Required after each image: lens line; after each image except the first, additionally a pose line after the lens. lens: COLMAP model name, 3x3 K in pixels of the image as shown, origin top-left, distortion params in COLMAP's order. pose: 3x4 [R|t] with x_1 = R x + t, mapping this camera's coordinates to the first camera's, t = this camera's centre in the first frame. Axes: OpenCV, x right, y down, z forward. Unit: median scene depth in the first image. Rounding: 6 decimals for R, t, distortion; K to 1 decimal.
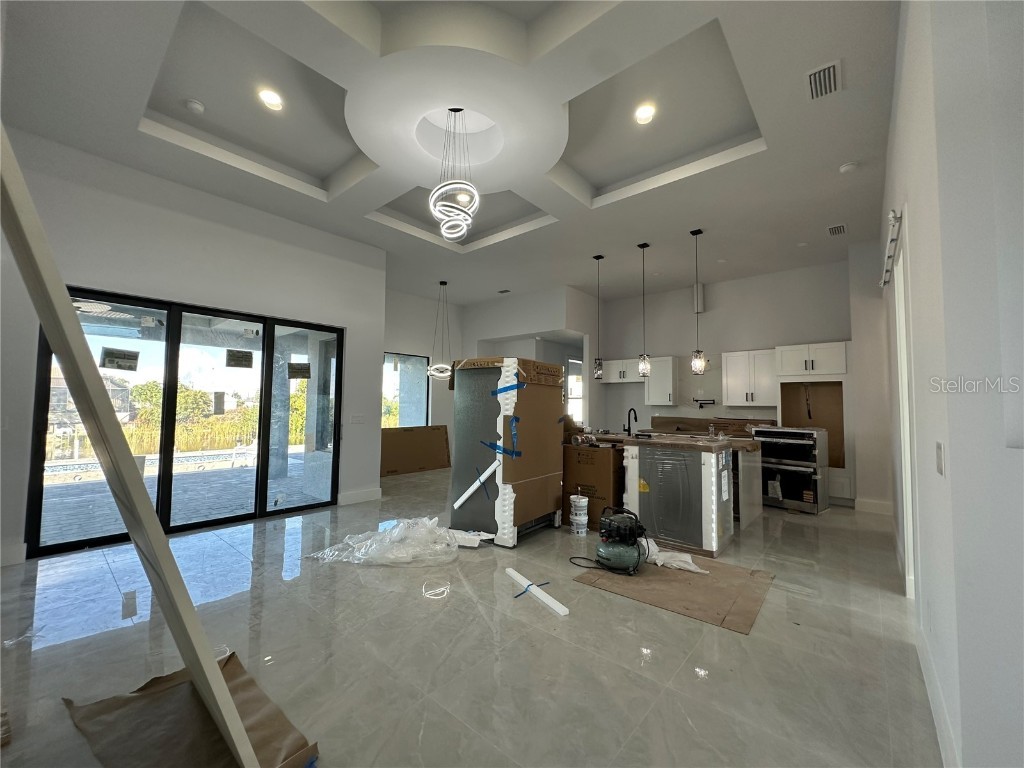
lens RADIAL K [[411.2, 0, 512.0], [0, 411.2, 384.0], [0, 0, 1]] dist [-0.000787, 0.000838]
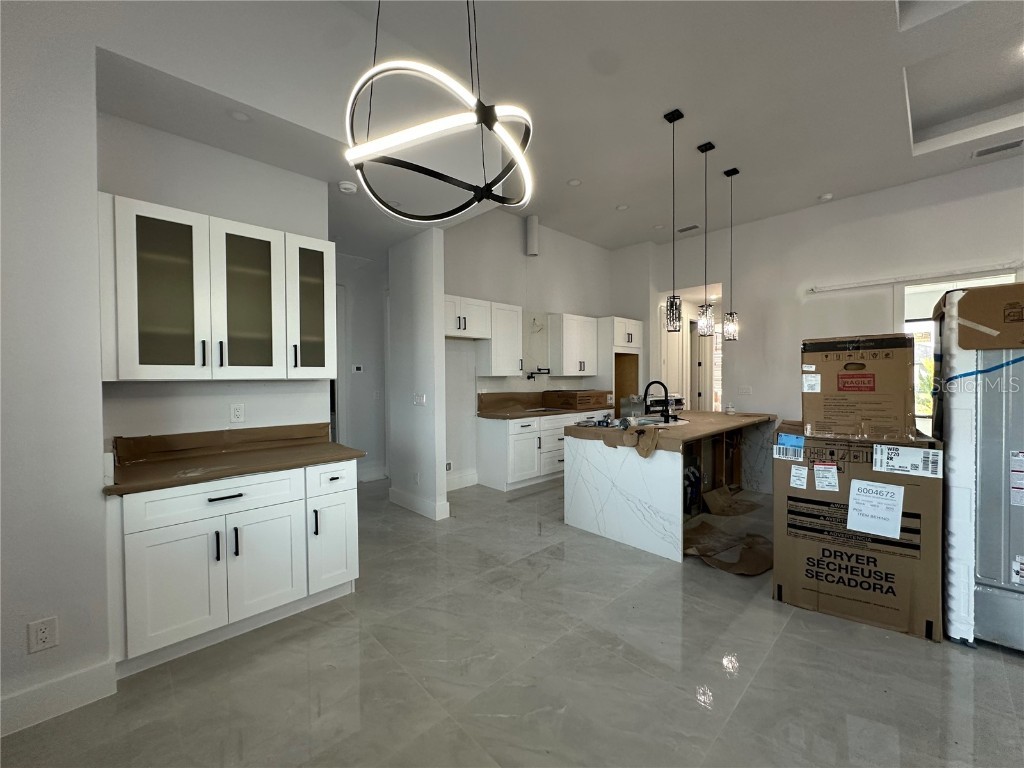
lens RADIAL K [[411.2, 0, 512.0], [0, 411.2, 384.0], [0, 0, 1]] dist [-0.000787, 0.000838]
pose [[0.094255, -0.031417, 0.995052, -0.294757], [-0.046525, 0.998271, 0.035926, 0.037700], [-0.994460, -0.049681, 0.092631, 0.882893]]
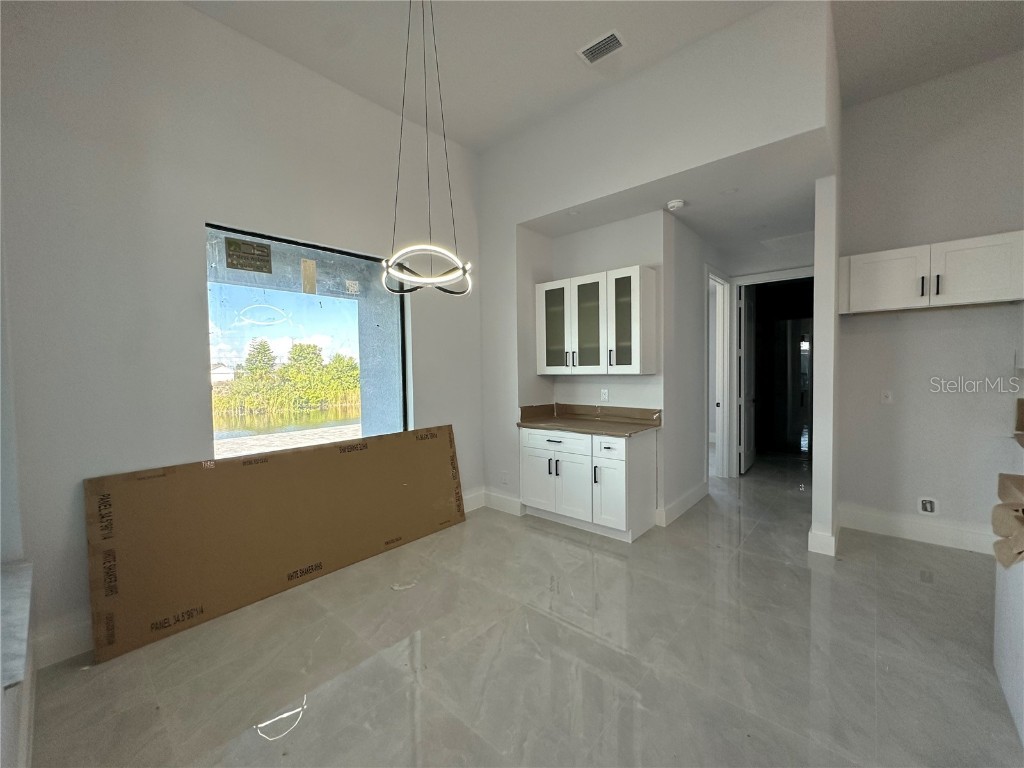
lens RADIAL K [[411.2, 0, 512.0], [0, 411.2, 384.0], [0, 0, 1]] dist [-0.000787, 0.000838]
pose [[0.999464, -0.026370, -0.019390, -0.093729], [0.027972, 0.995761, 0.087624, 0.021474], [0.016997, -0.088119, 0.995965, 0.630070]]
